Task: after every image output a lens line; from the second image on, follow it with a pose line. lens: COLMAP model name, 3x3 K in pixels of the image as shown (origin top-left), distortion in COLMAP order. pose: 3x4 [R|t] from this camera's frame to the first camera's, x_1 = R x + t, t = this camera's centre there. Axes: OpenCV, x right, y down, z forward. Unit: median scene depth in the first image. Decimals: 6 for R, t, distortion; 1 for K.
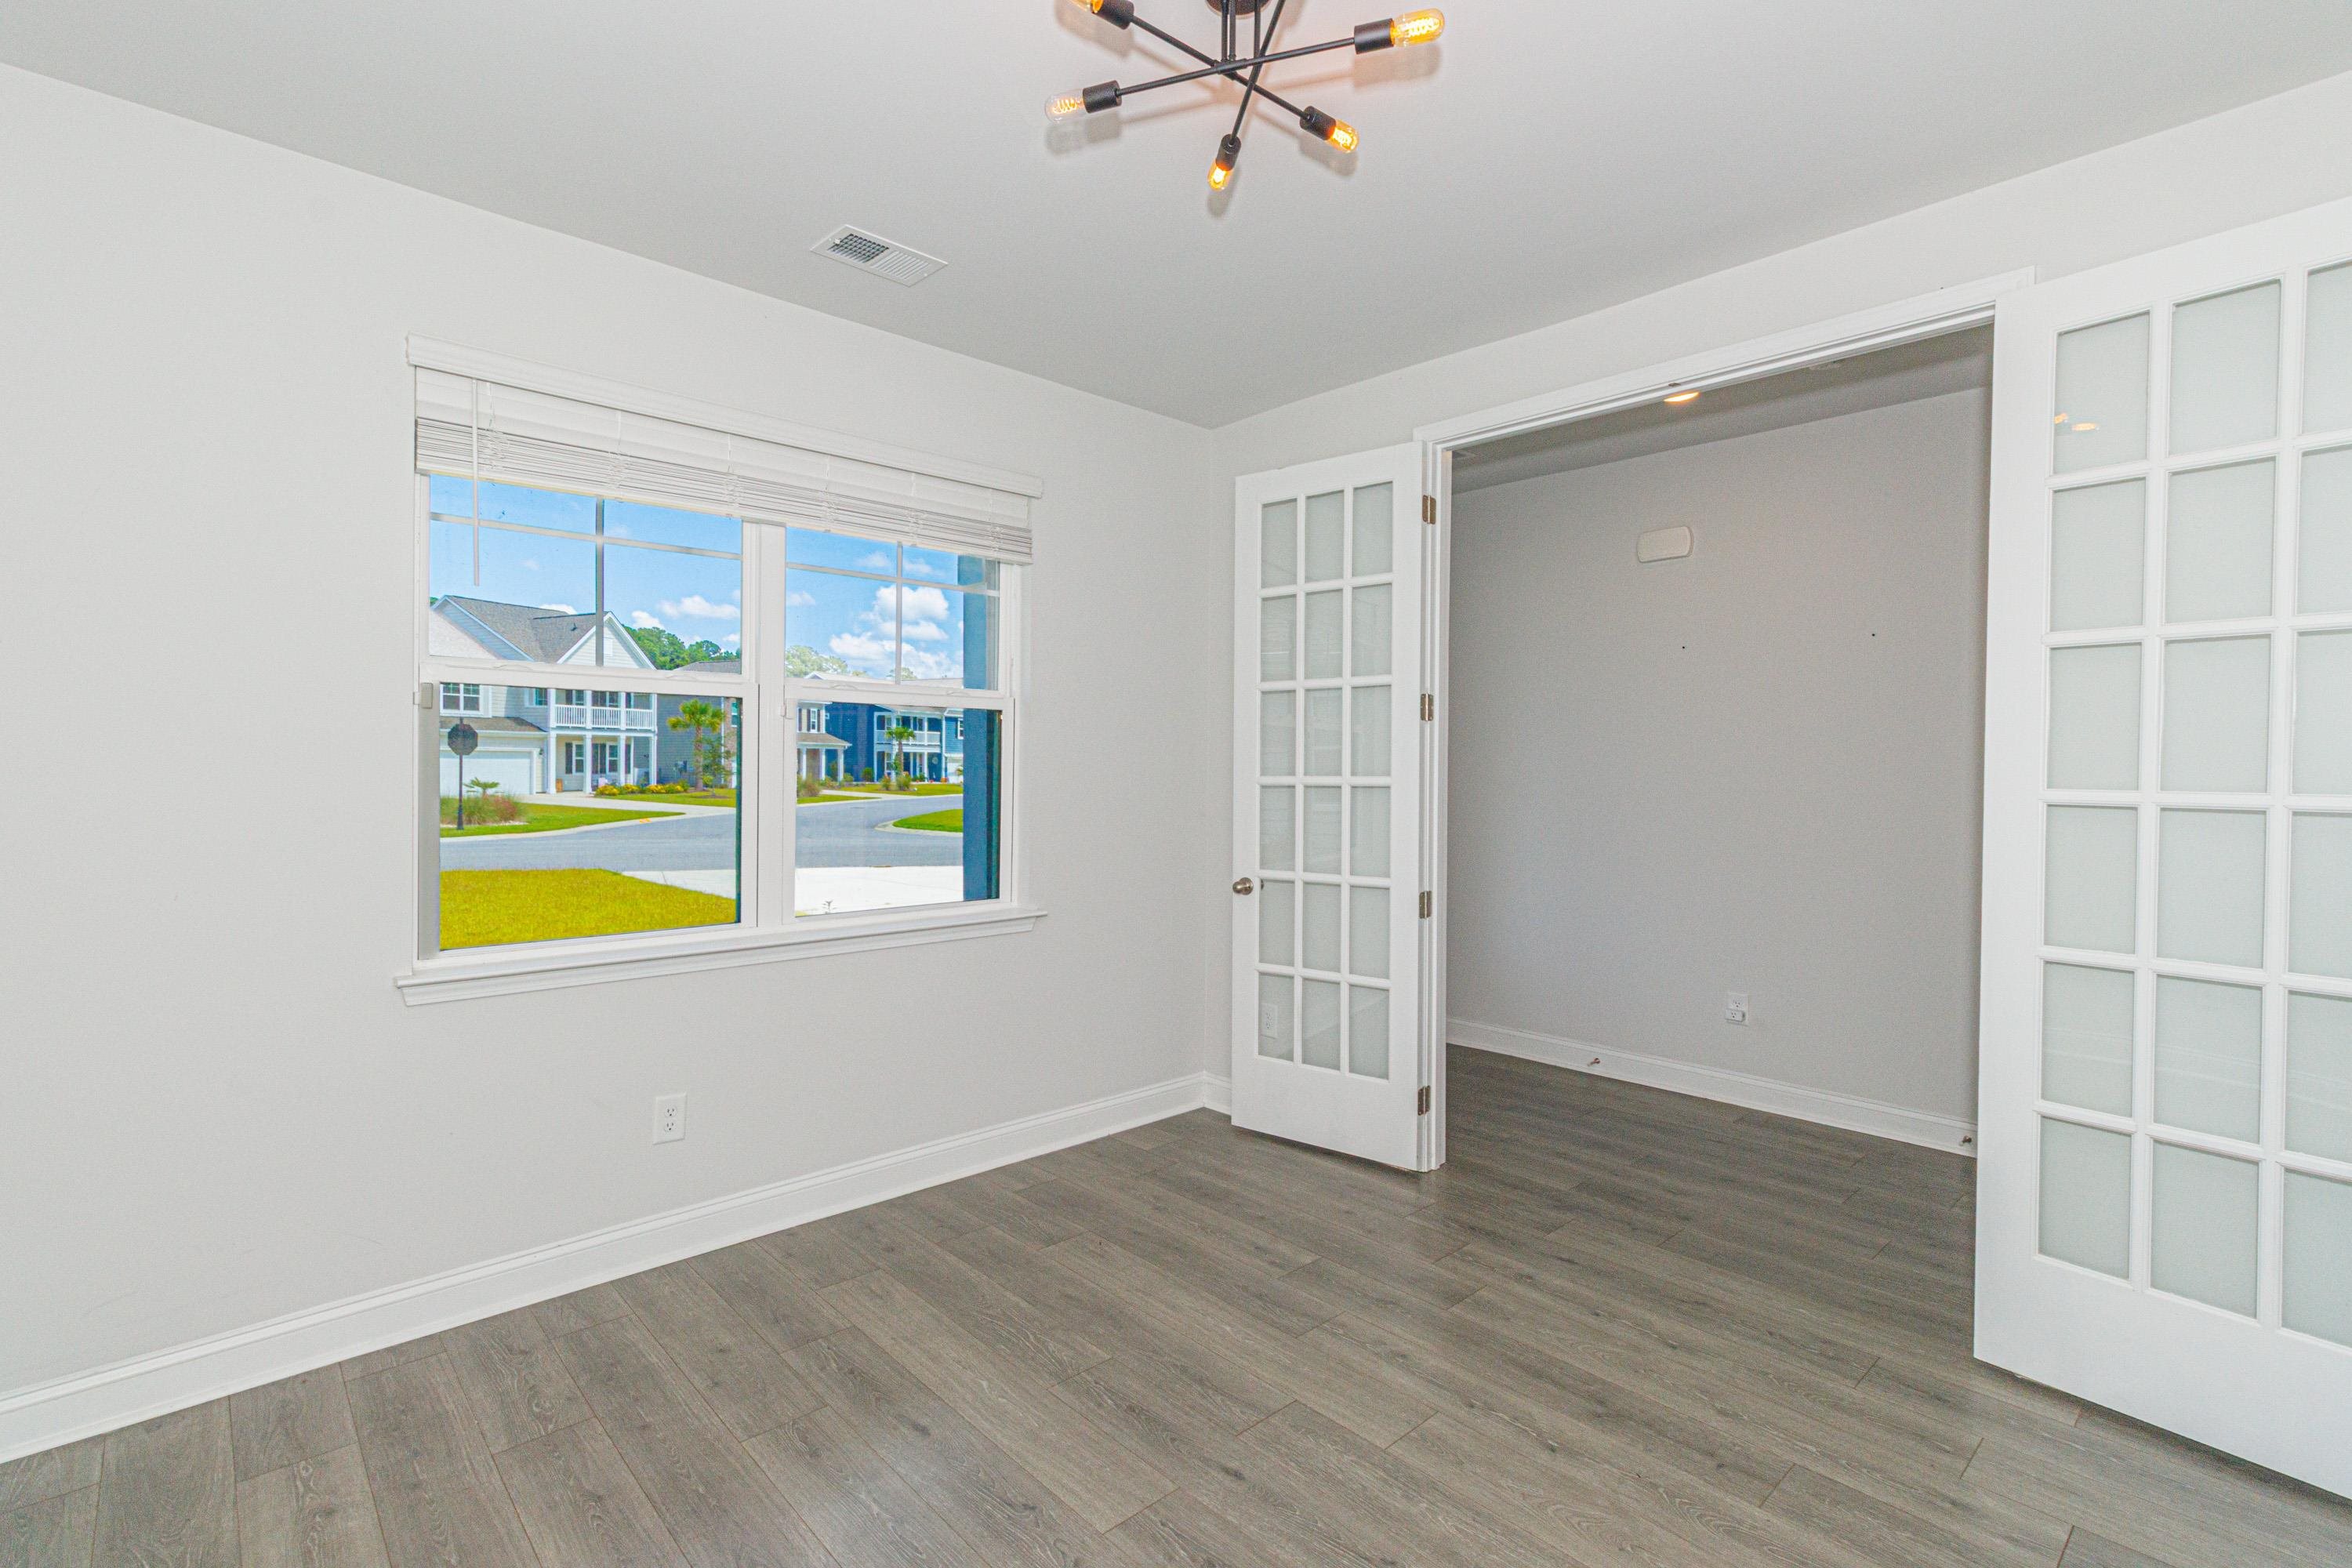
lens RADIAL K [[1087.6, 0, 1167.4], [0, 1087.6, 774.1], [0, 0, 1]] dist [0.001352, 0.000449]
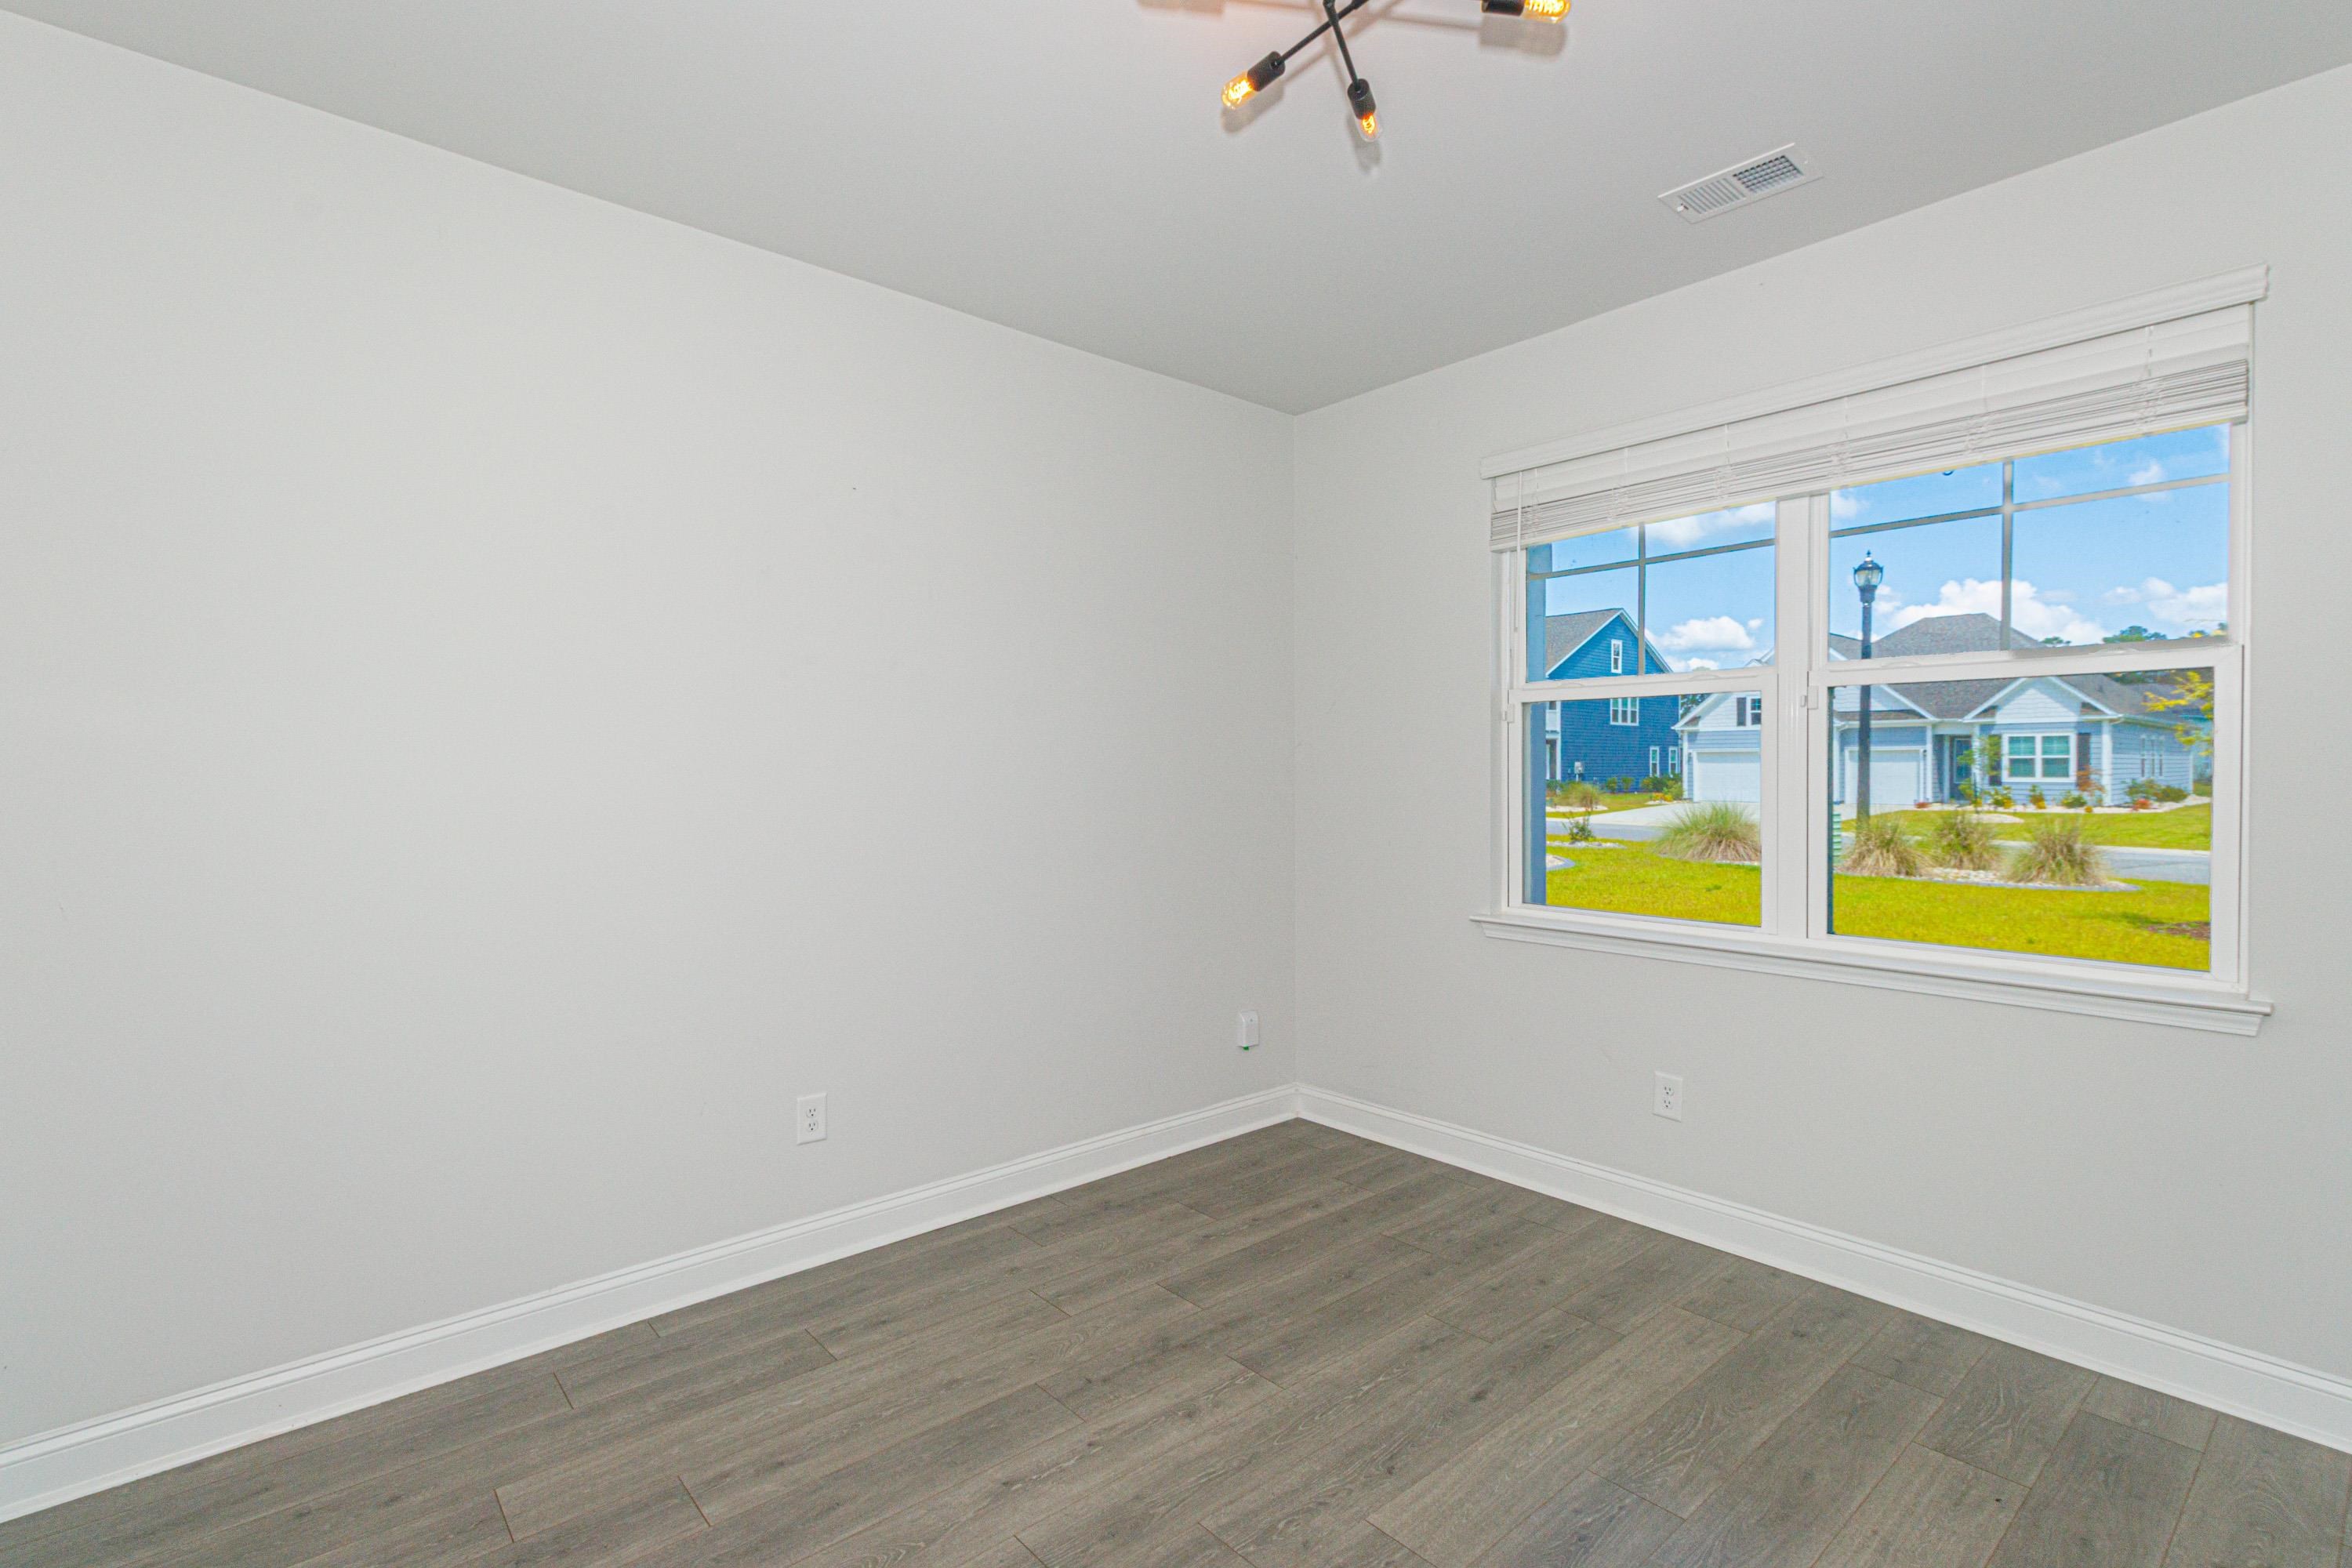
lens RADIAL K [[1087.6, 0, 1167.4], [0, 1087.6, 774.1], [0, 0, 1]] dist [0.001352, 0.000449]
pose [[-0.035451, -0.002269, -0.999369, 0.714688], [-0.004052, 0.999990, -0.002126, 0.008814], [0.999363, 0.003974, -0.035459, 0.636686]]
